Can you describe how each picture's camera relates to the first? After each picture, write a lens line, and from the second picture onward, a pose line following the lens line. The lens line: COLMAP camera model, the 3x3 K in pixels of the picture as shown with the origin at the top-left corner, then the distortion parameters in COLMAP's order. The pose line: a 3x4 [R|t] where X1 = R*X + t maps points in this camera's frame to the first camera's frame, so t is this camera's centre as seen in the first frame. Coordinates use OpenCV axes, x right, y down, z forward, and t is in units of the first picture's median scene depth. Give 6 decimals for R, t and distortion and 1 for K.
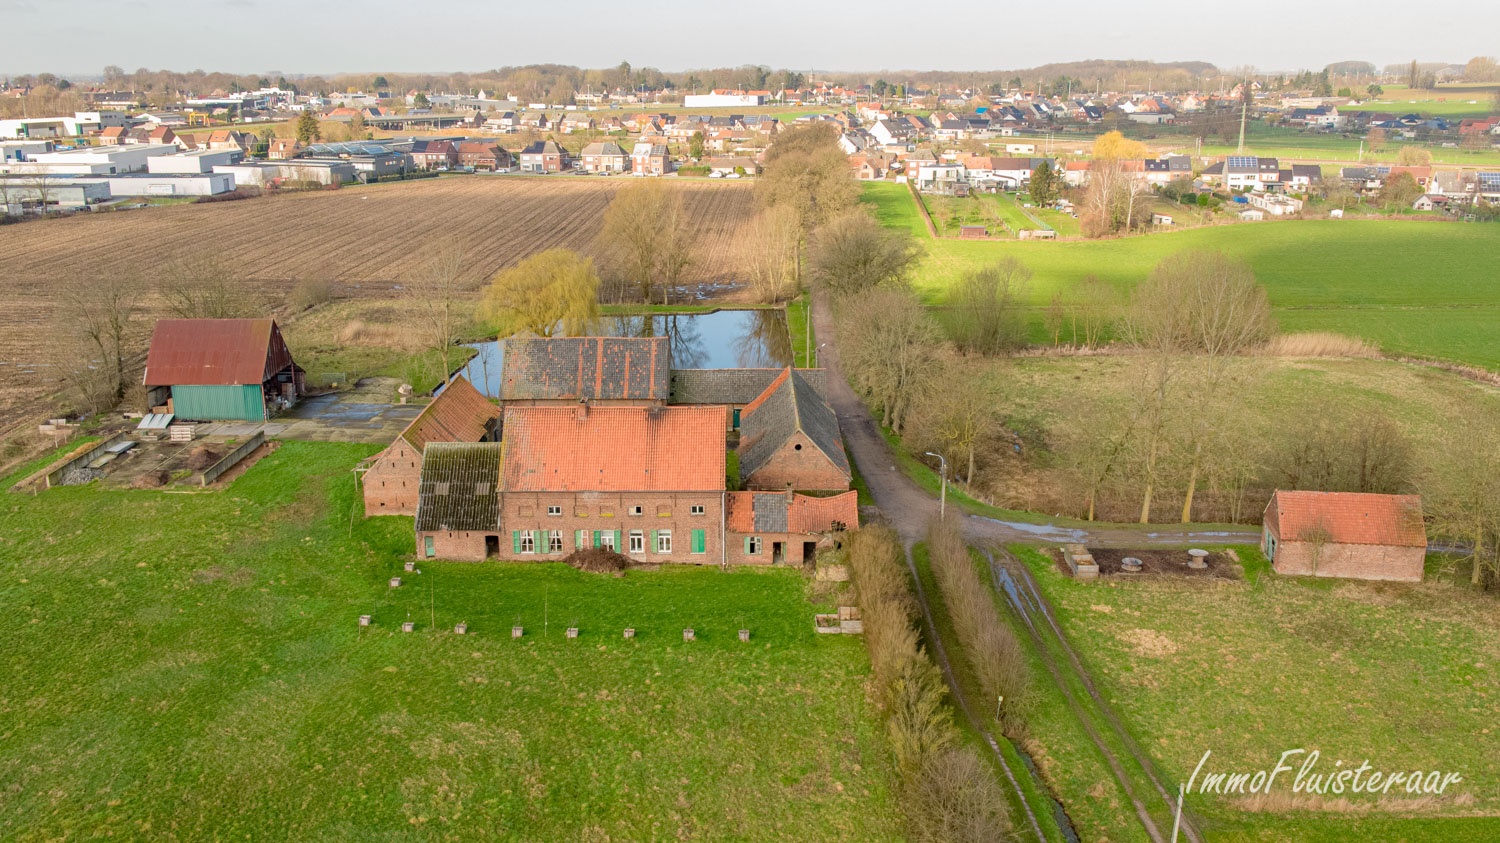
lens RADIAL K [[1307.1, 0, 746.3], [0, 1307.1, 422.1], [0, 0, 1]] dist [0.009422, -0.004498]
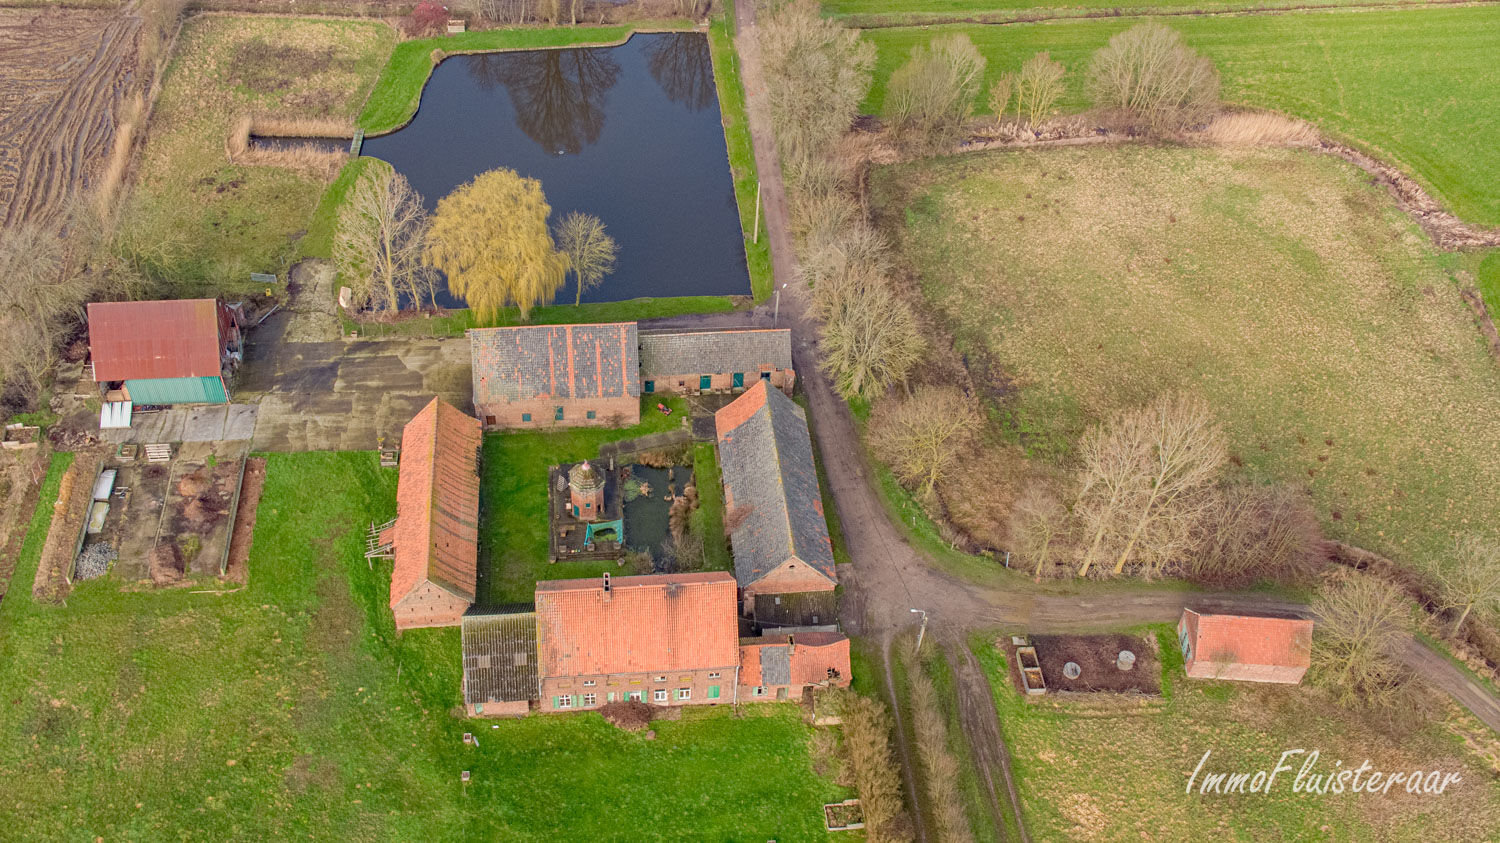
lens RADIAL K [[1411.5, 0, 739.8], [0, 1411.5, 420.3], [0, 0, 1]] dist [0.009831, -0.008295]
pose [[0.993126, -0.041445, 0.109472, -0.138488], [-0.020128, 0.860824, 0.508505, -0.739656], [-0.115311, -0.507212, 0.854072, 0.049386]]
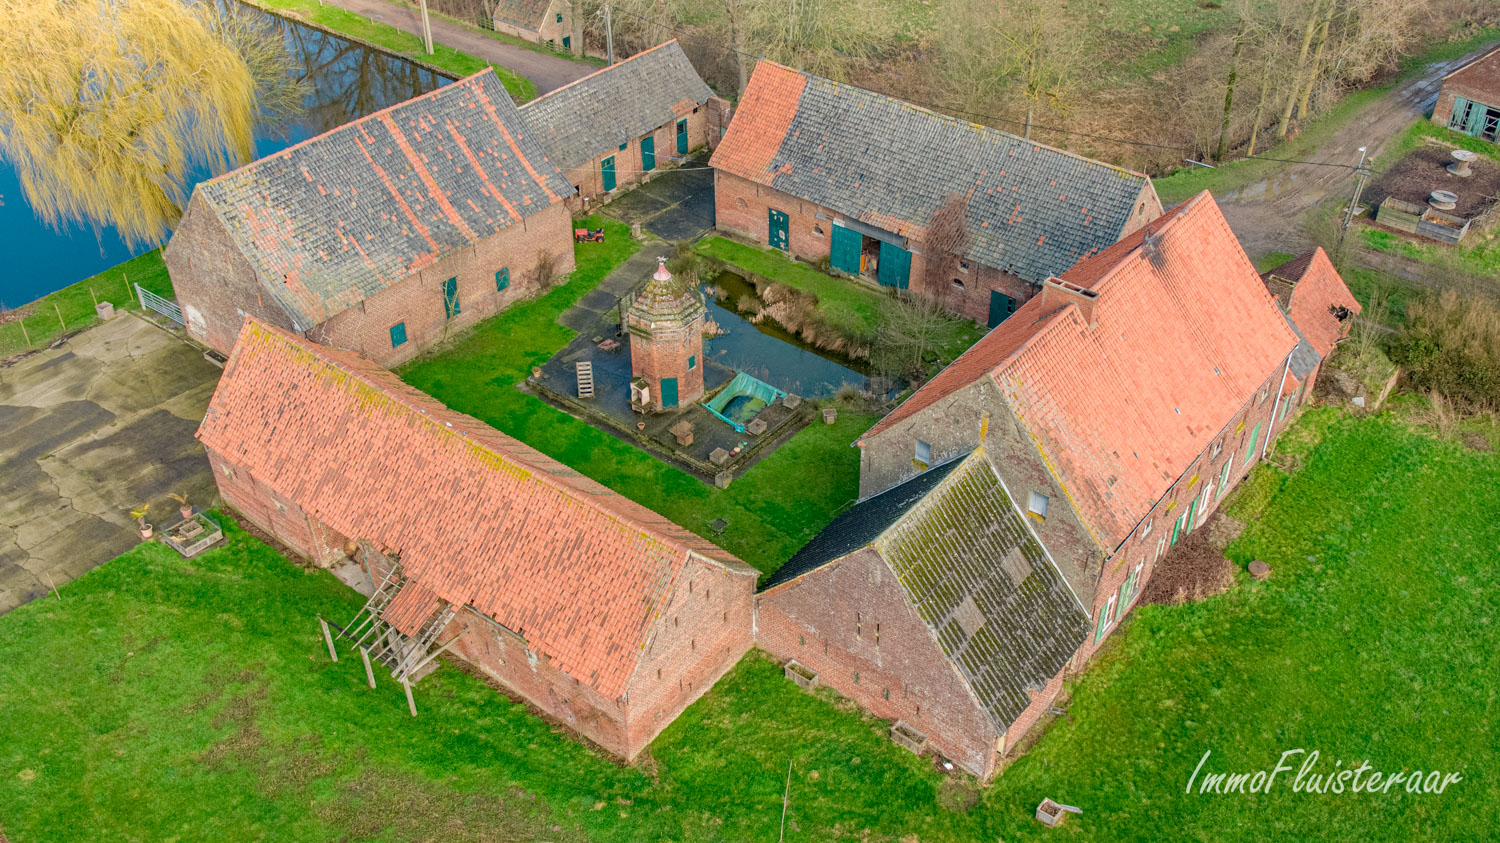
lens RADIAL K [[1358.7, 0, 779.4], [0, 1358.7, 445.6], [0, 0, 1]] dist [0.009002, 0.000804]
pose [[0.613033, -0.471798, 0.633717, -0.517154], [0.197774, 0.868218, 0.455063, -0.205753], [-0.764902, -0.153636, 0.625556, 0.778175]]
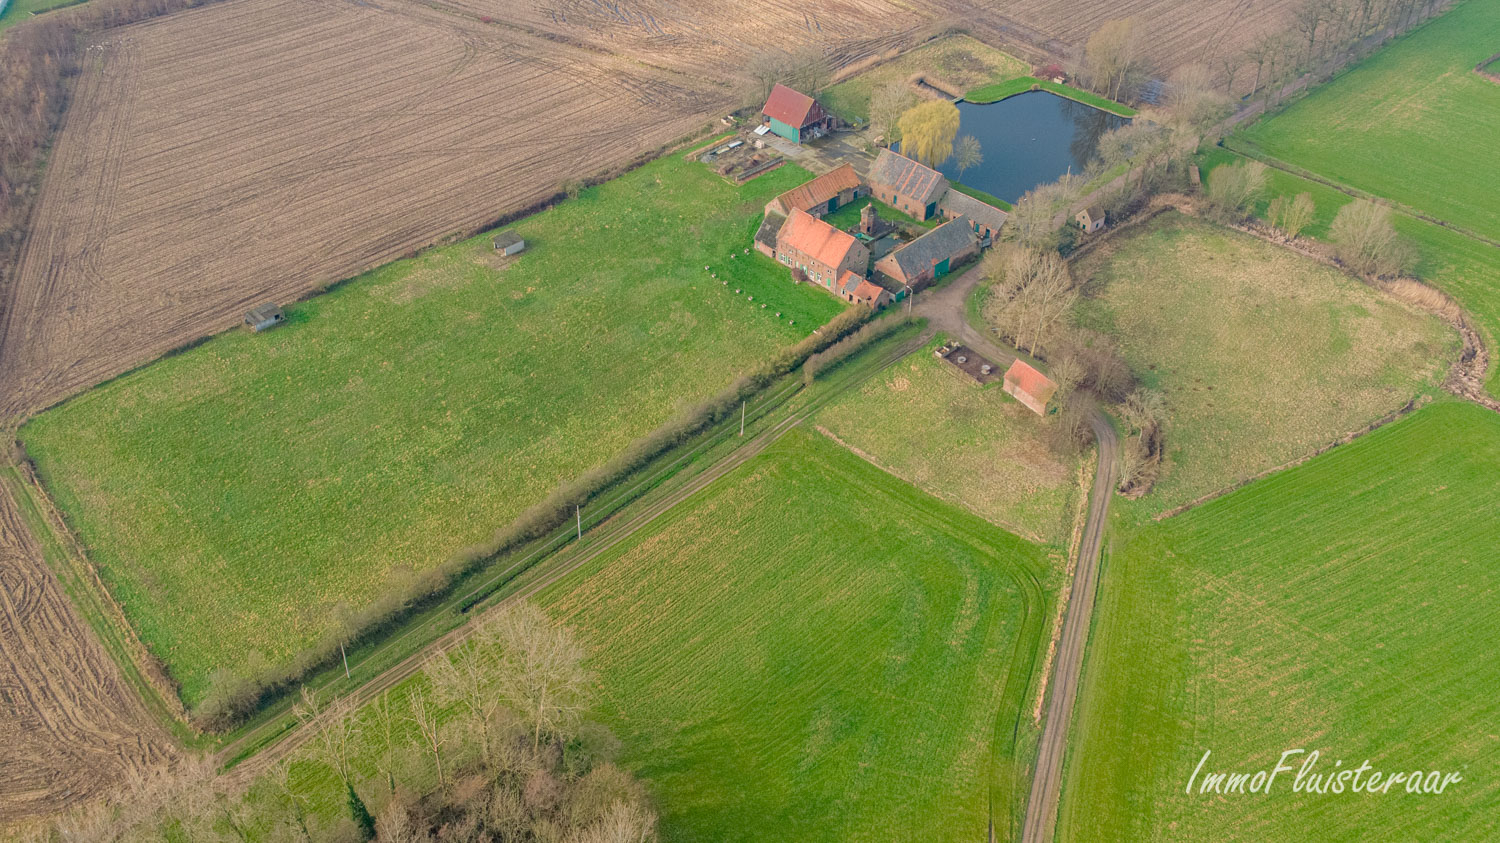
lens RADIAL K [[1358.7, 0, 779.4], [0, 1358.7, 445.6], [0, 0, 1]] dist [0.009002, 0.000804]
pose [[0.710767, 0.459164, -0.532897, 1.493314], [-0.200529, 0.858398, 0.472166, -0.894377], [0.674239, -0.228738, 0.702197, -1.068602]]
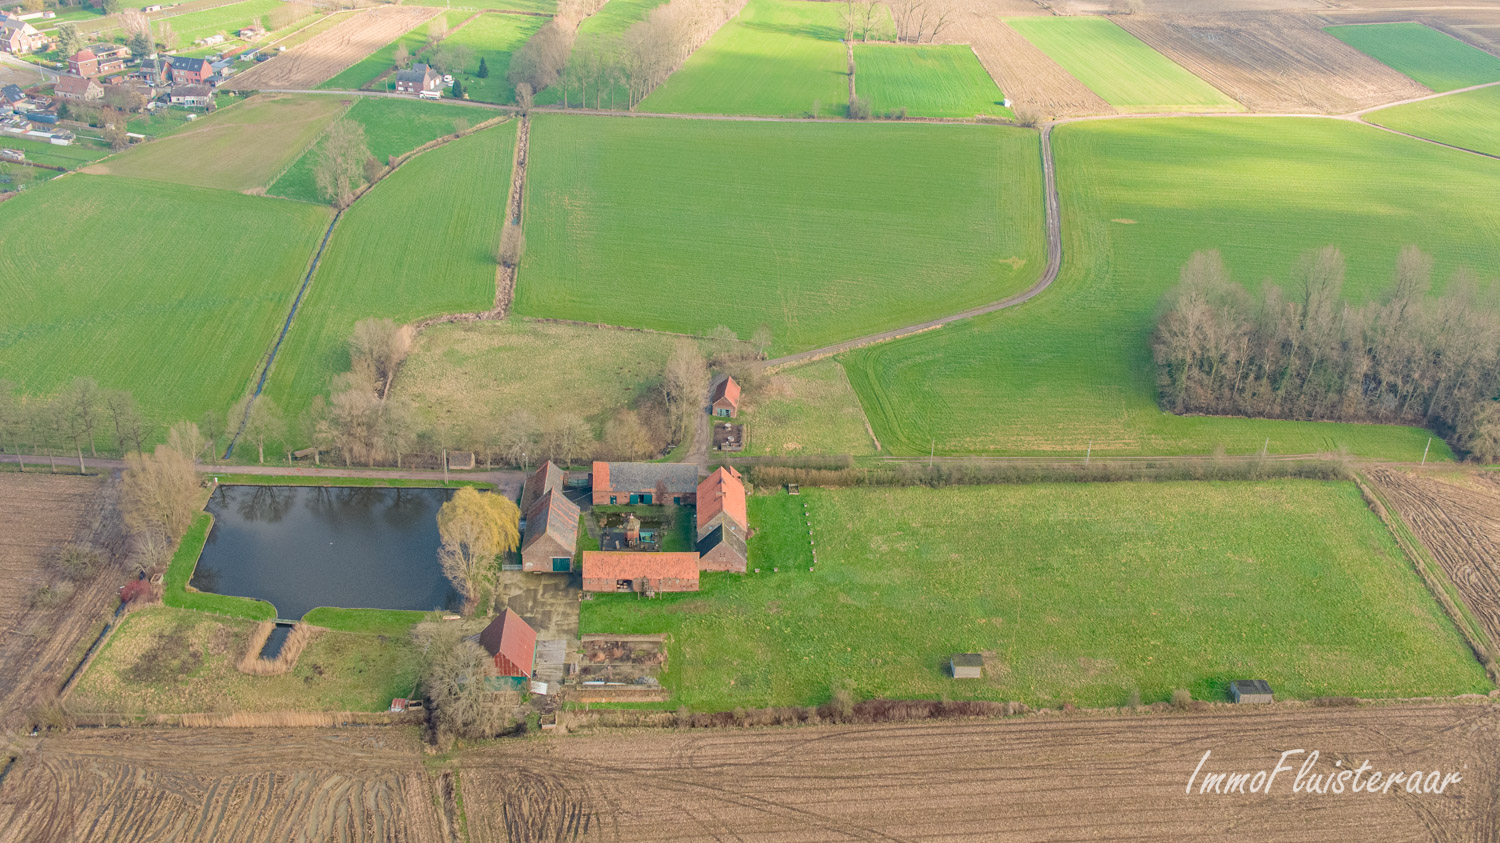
lens RADIAL K [[1307.1, 0, 746.3], [0, 1307.1, 422.1], [0, 0, 1]] dist [0.009422, -0.004498]
pose [[-0.035390, -0.498580, 0.866121, -2.396960], [0.217154, 0.842121, 0.493637, -1.463282], [-0.975496, 0.205551, 0.078466, 0.713161]]
